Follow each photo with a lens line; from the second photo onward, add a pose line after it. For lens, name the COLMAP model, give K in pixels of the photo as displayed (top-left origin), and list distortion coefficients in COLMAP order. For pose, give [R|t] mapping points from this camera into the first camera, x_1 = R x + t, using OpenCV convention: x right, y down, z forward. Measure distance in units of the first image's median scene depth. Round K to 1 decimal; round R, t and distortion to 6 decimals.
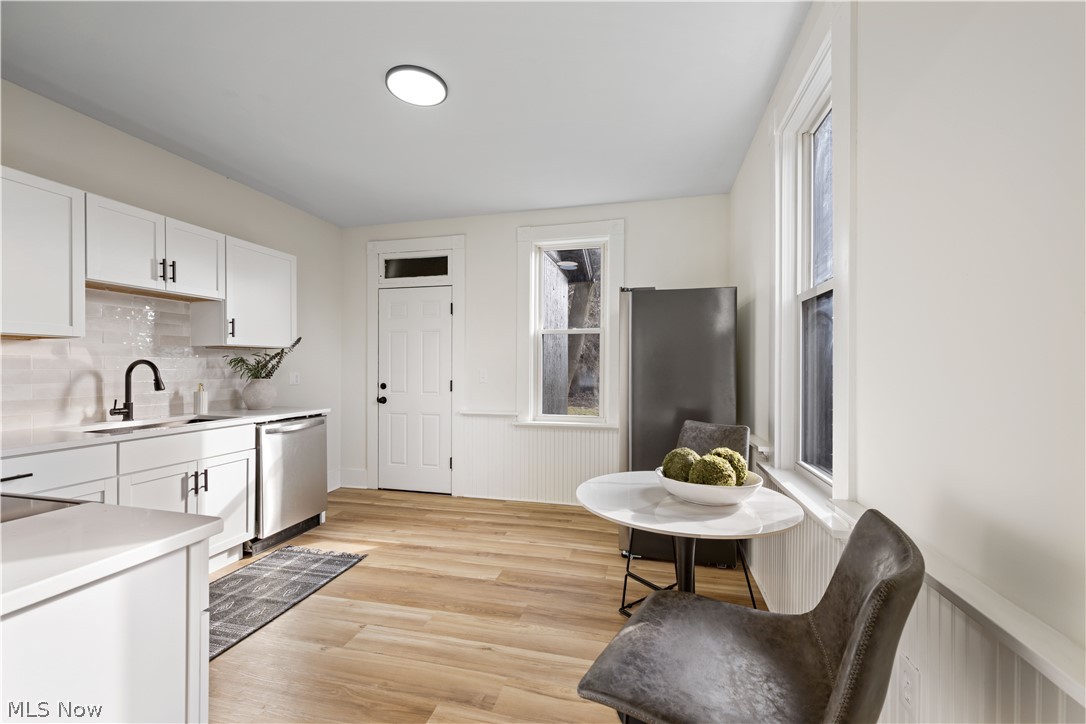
lens RADIAL K [[437.8, 0, 543.3], [0, 437.8, 368.0], [0, 0, 1]] dist [-0.002643, 0.000301]
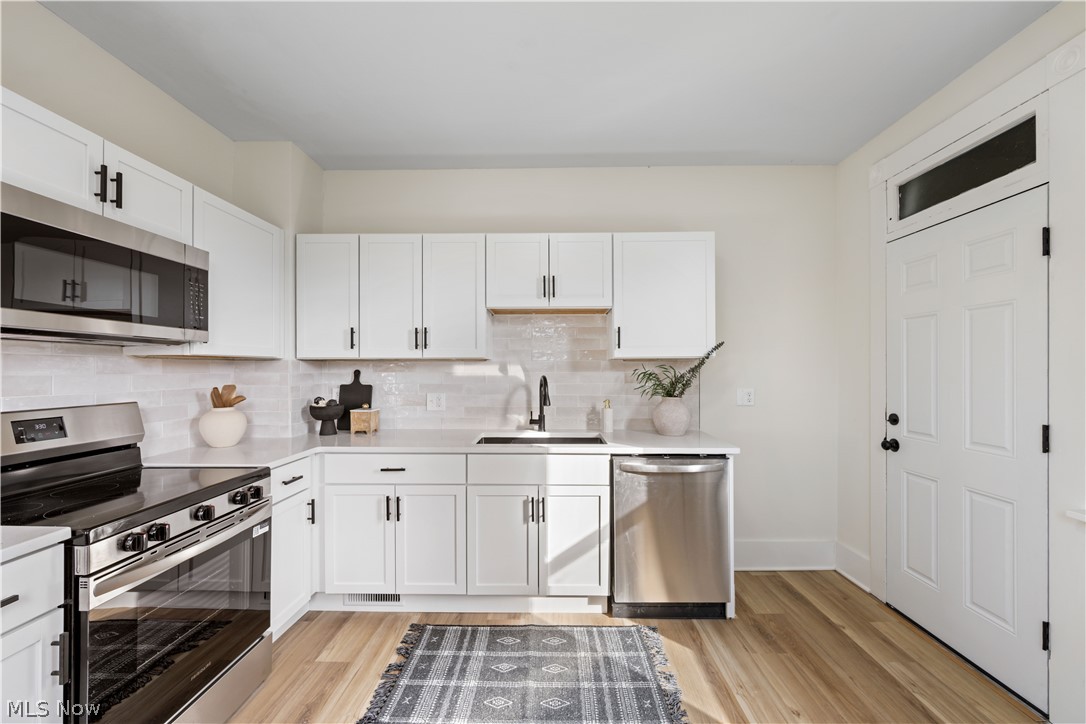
lens RADIAL K [[437.8, 0, 545.6], [0, 437.8, 368.6], [0, 0, 1]] dist [-0.002643, 0.000301]
pose [[0.225362, -0.002757, -0.974271, 0.105160], [-0.002034, 0.999992, -0.003300, -0.030149], [0.974273, 0.002725, 0.225355, 0.724339]]
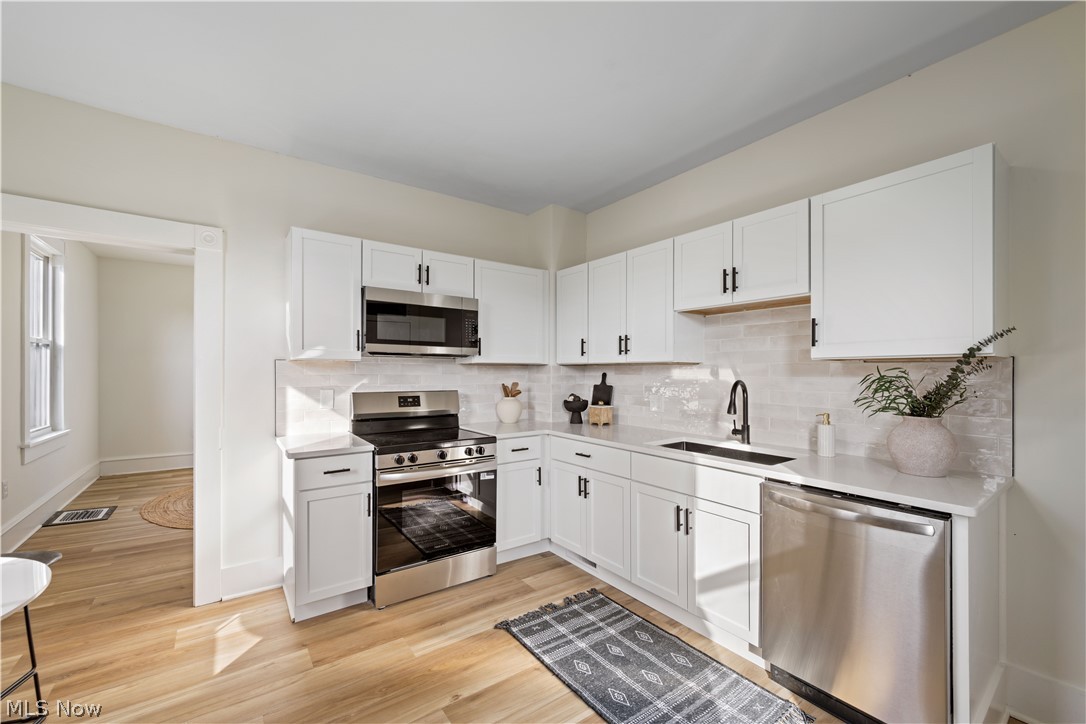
lens RADIAL K [[437.8, 0, 546.6], [0, 437.8, 374.1], [0, 0, 1]] dist [-0.002643, 0.000301]
pose [[-0.635043, -0.000395, -0.772476, 0.062692], [-0.007629, 0.999954, 0.005761, -0.032262], [0.772439, 0.009552, -0.635017, 1.205545]]
